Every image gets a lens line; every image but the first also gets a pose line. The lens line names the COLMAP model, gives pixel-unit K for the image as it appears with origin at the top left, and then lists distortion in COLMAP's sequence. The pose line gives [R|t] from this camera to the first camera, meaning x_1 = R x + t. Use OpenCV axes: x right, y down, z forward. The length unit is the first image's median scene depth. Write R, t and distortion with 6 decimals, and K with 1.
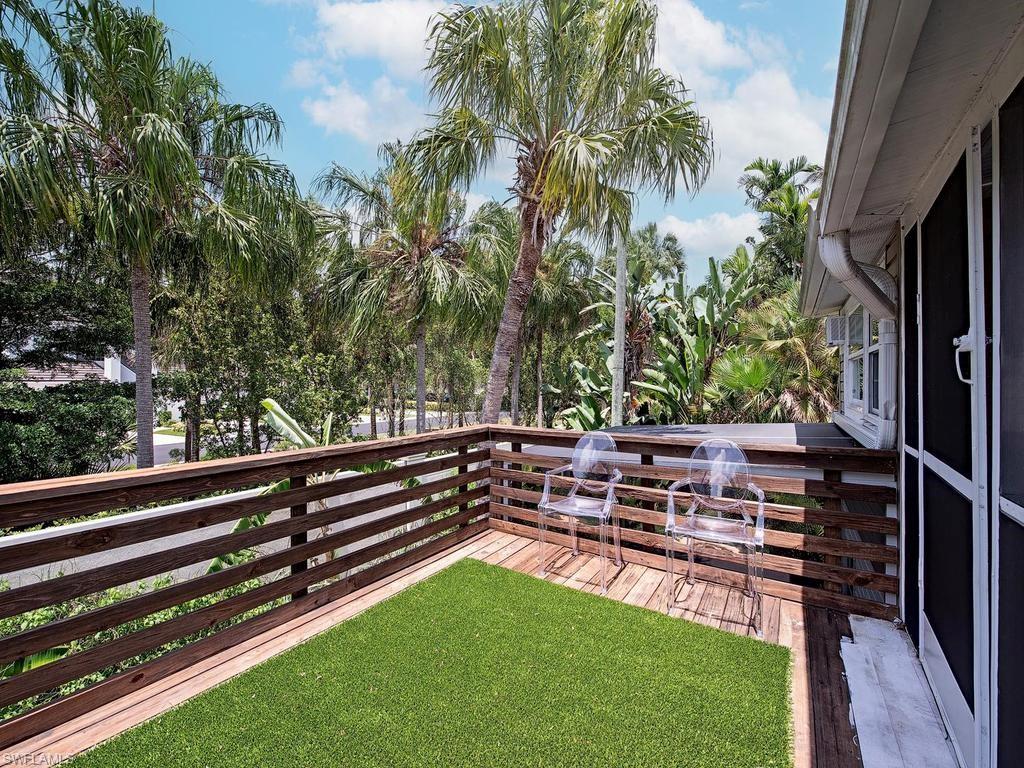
lens RADIAL K [[410.2, 0, 508.8], [0, 410.2, 384.8], [0, 0, 1]] dist [-0.000578, 0.000002]
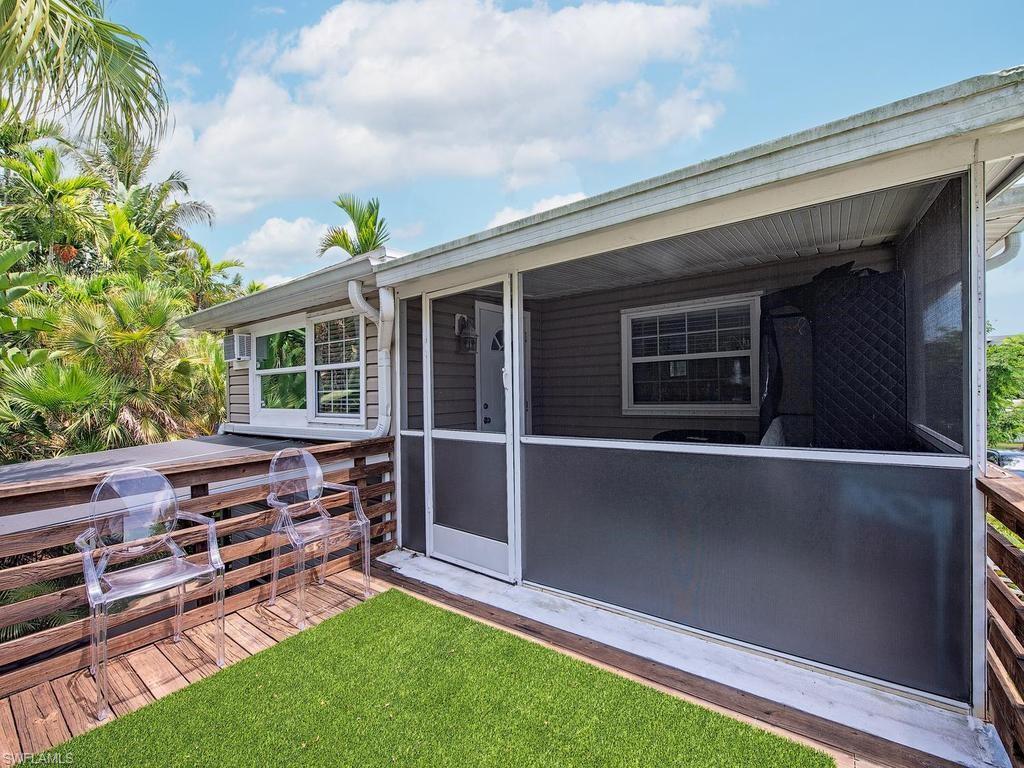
lens RADIAL K [[450.5, 0, 509.1], [0, 450.5, 387.2], [0, 0, 1]] dist [0.002547, -0.000105]
pose [[0.058736, 0.007446, 0.998246, -0.609524], [0.028716, 0.999546, -0.009145, 0.006708], [-0.997860, 0.029203, 0.058496, 0.401735]]
